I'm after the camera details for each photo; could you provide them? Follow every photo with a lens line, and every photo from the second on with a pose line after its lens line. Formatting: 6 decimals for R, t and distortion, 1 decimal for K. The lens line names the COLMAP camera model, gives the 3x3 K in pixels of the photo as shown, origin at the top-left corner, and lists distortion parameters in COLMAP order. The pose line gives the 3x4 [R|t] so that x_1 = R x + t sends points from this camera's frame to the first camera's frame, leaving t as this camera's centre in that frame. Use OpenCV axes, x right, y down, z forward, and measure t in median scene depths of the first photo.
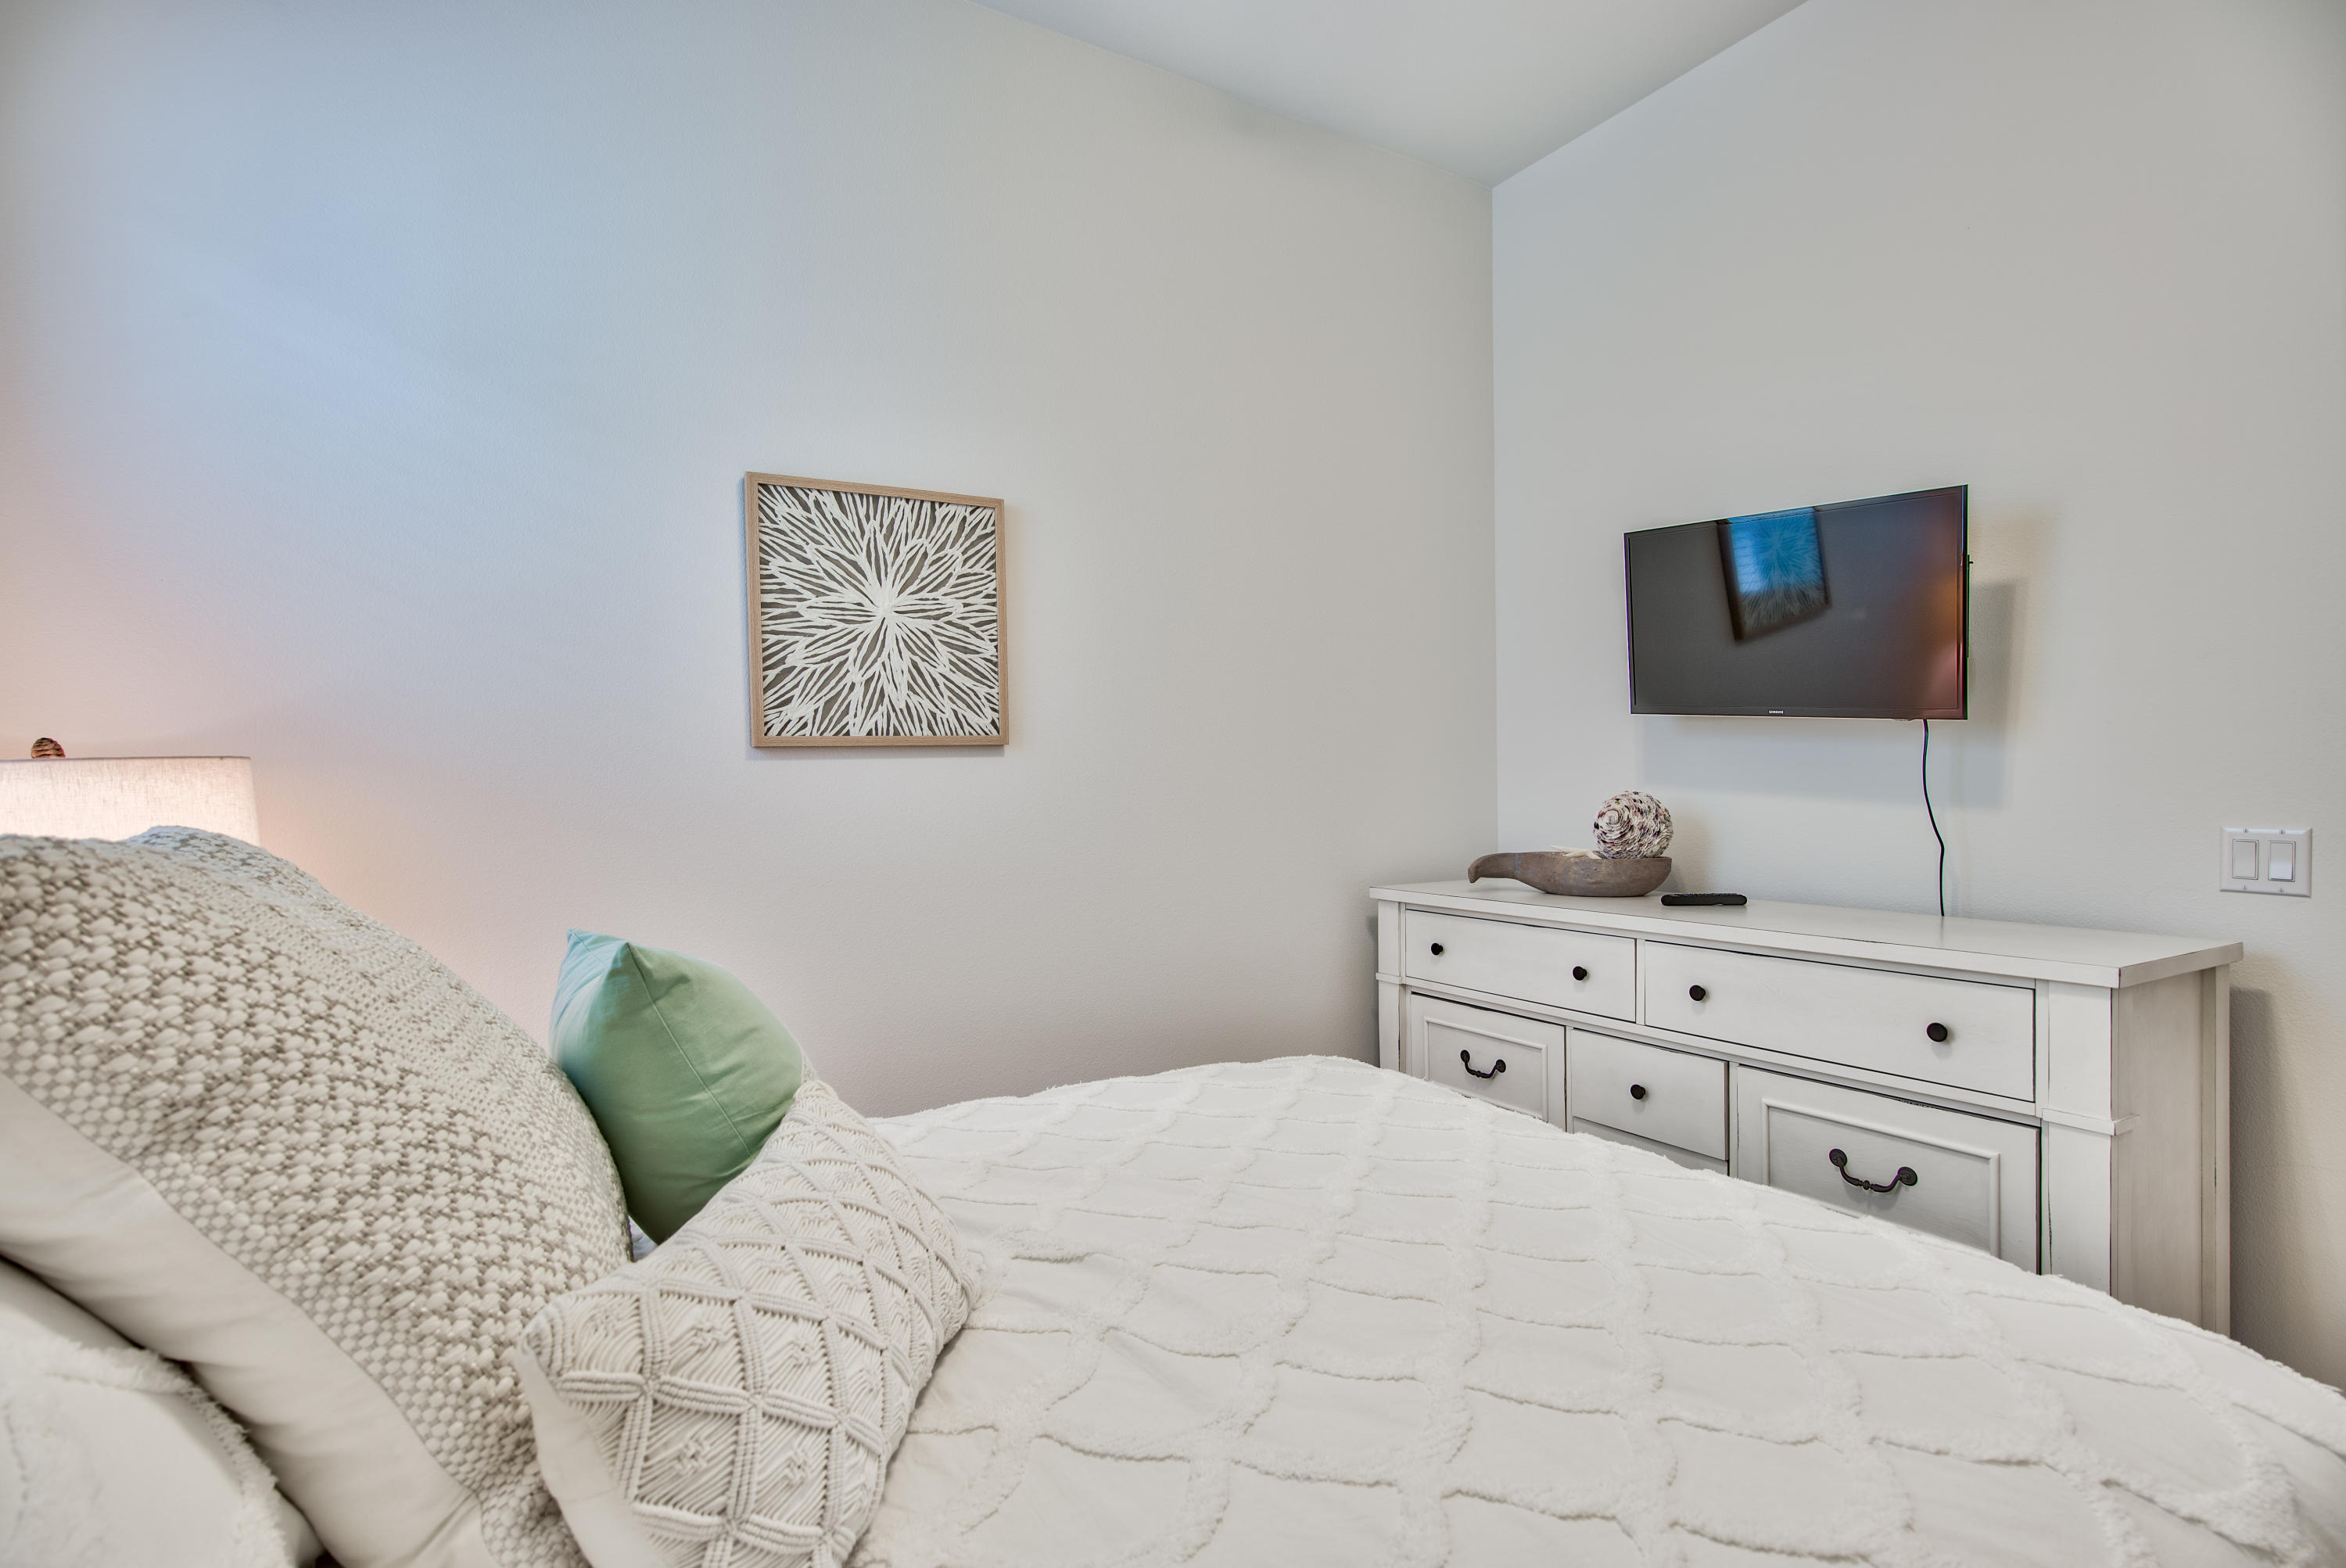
lens RADIAL K [[1162.3, 0, 1177.9], [0, 1162.3, 759.5], [0, 0, 1]] dist [-0.002287, -0.000243]
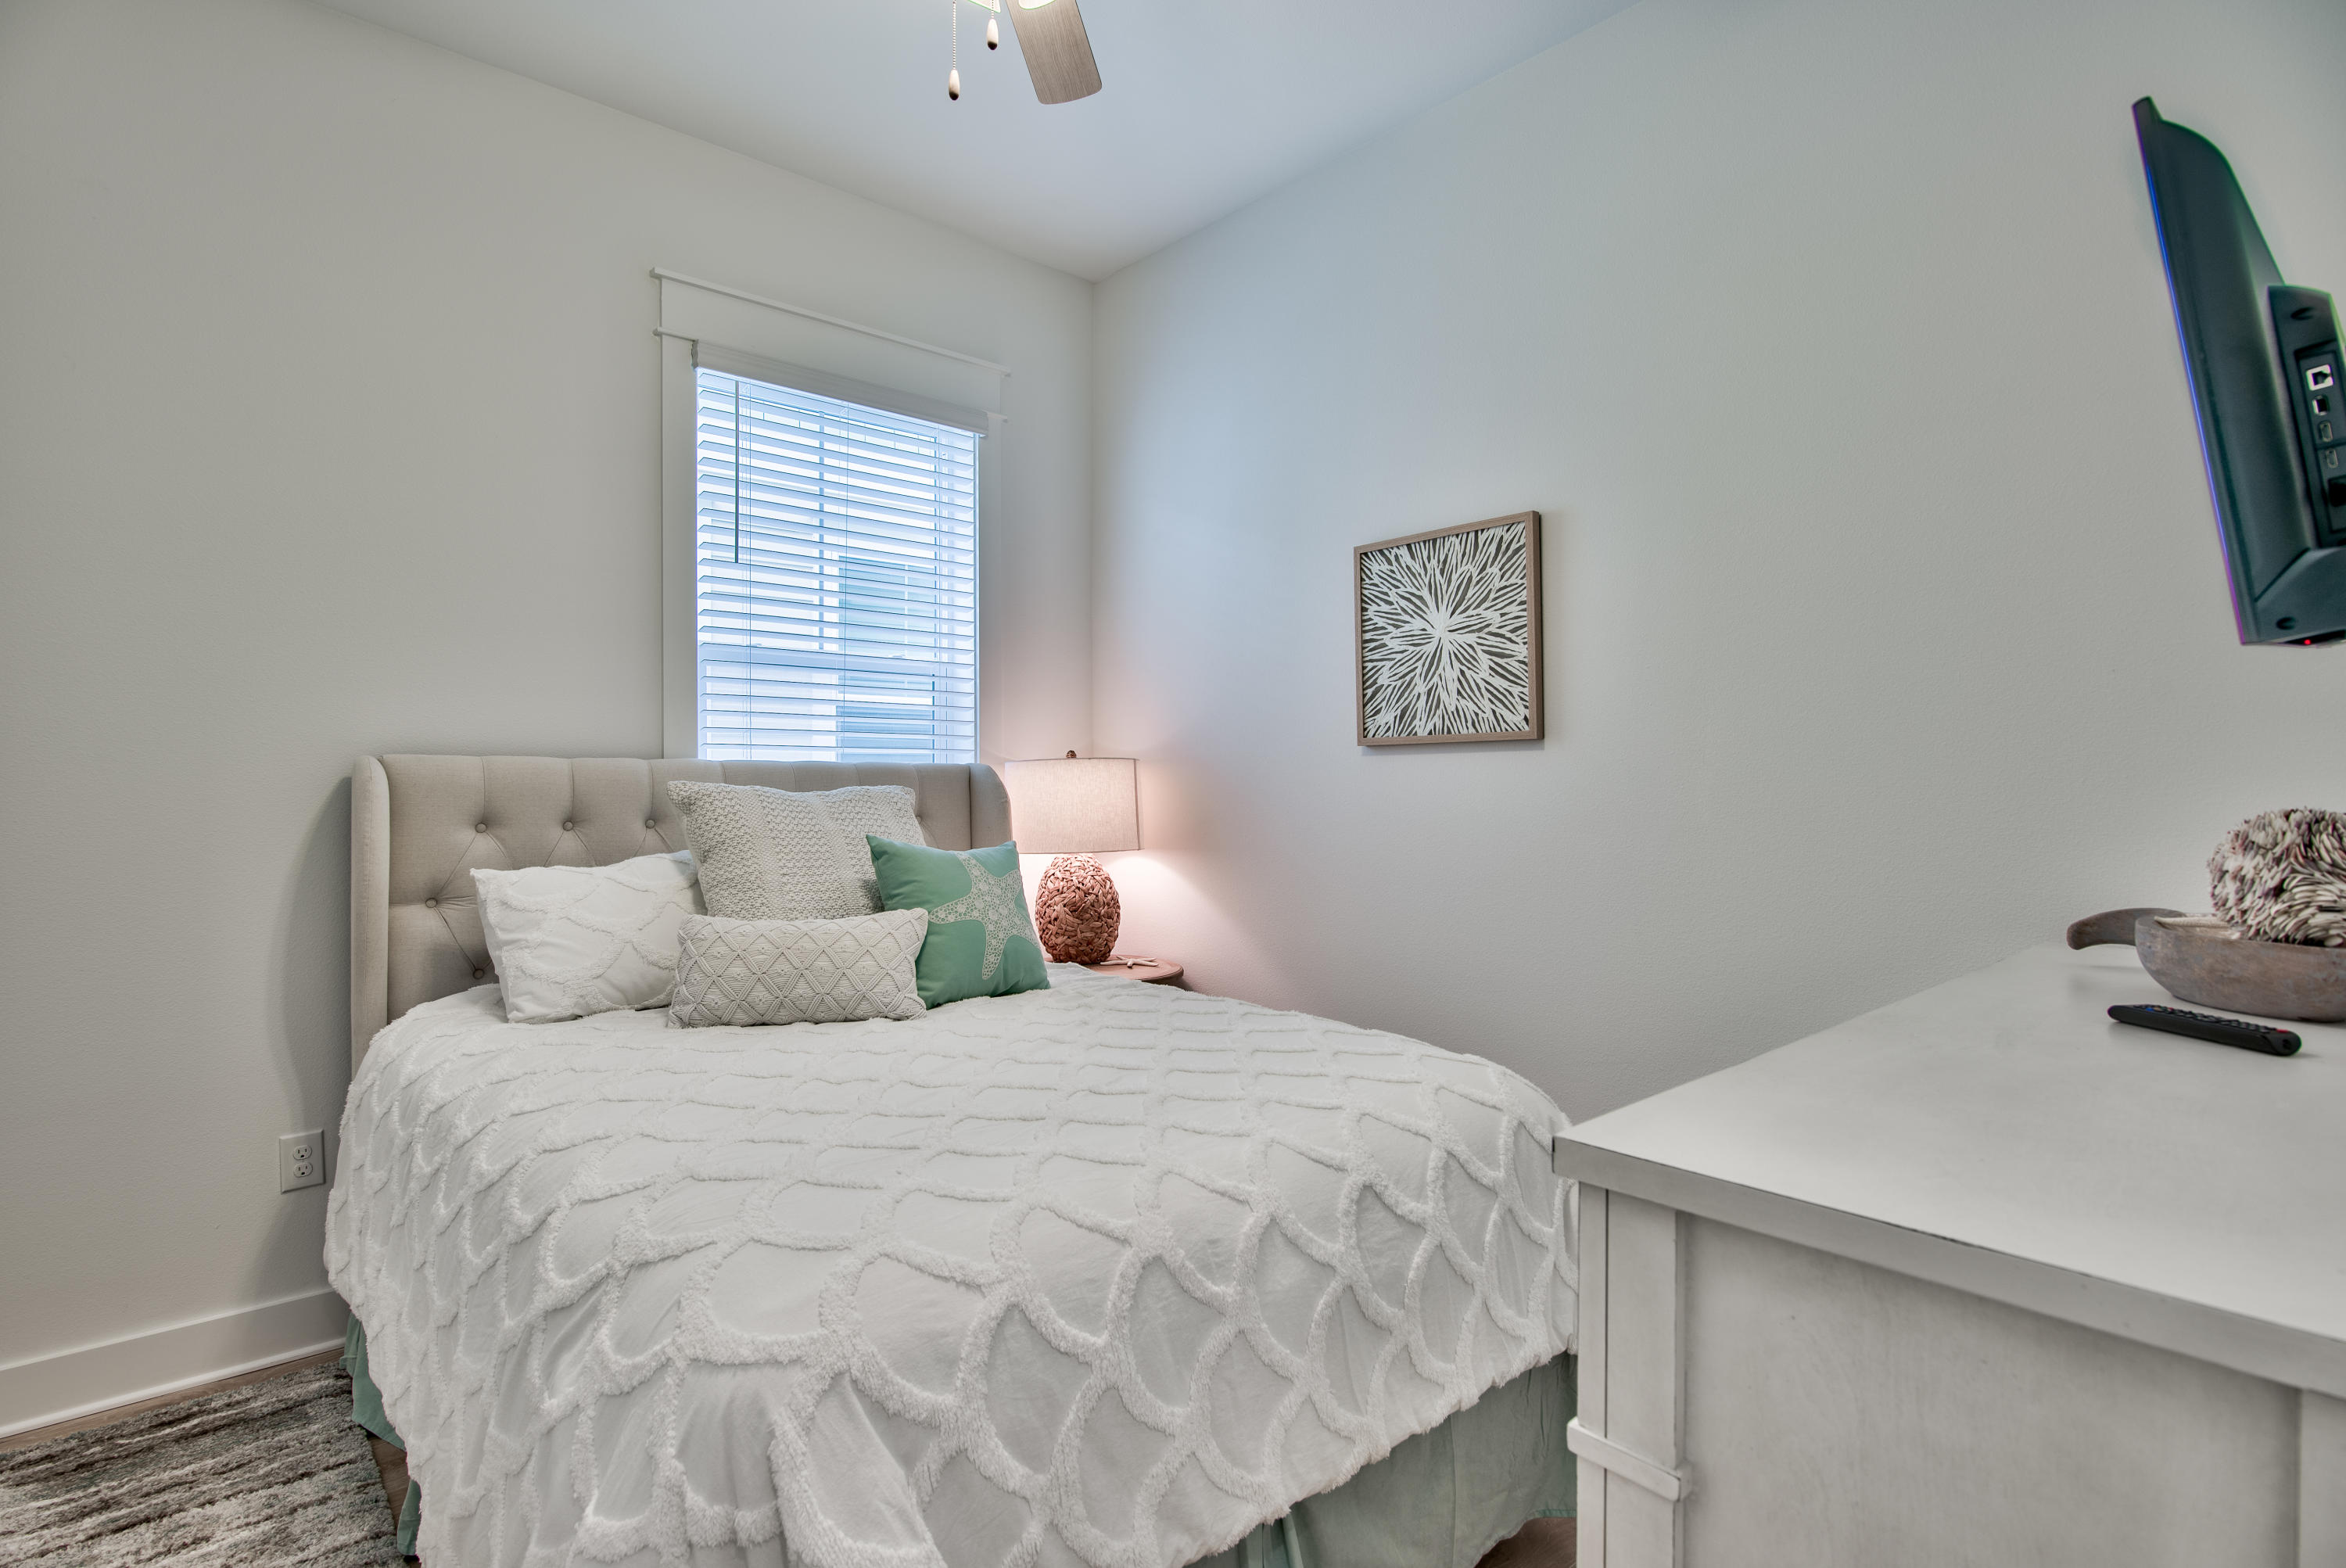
lens RADIAL K [[1162.3, 0, 1177.9], [0, 1162.3, 759.5], [0, 0, 1]] dist [-0.002287, -0.000243]
pose [[0.190043, -0.005065, -0.981763, 0.885283], [0.012103, 0.999923, -0.002816, 0.005763], [0.981701, -0.011348, 0.190089, 0.495824]]
